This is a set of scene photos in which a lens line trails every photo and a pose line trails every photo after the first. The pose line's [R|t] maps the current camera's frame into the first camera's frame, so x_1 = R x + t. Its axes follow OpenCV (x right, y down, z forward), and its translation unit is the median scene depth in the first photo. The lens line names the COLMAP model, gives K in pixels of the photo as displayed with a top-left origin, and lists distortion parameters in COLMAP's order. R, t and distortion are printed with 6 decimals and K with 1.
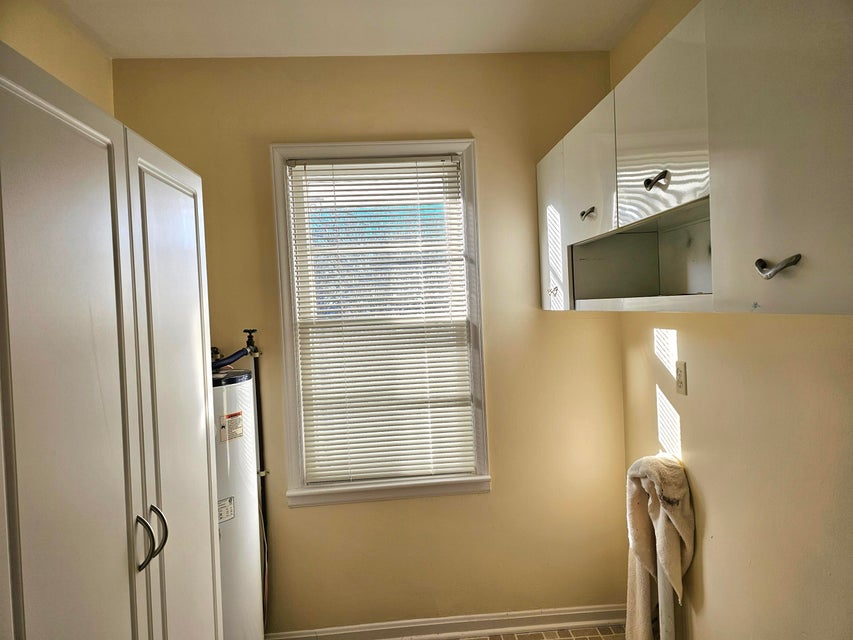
lens RADIAL K [[566.7, 0, 428.5], [0, 566.7, 323.1], [0, 0, 1]] dist [0.127724, -0.179413]
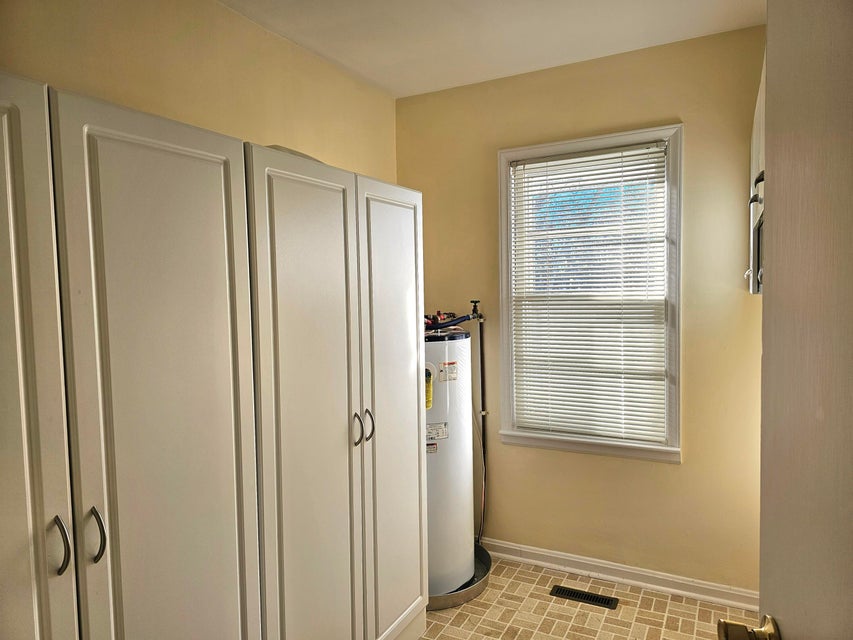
lens RADIAL K [[573.5, 0, 426.5], [0, 573.5, 320.0], [0, 0, 1]] dist [0.078916, -0.086587]
pose [[0.848157, 0.059016, -0.526448, 0.261226], [-0.029692, 0.997509, 0.063986, -0.023033], [0.528913, -0.038639, 0.847796, -0.141439]]
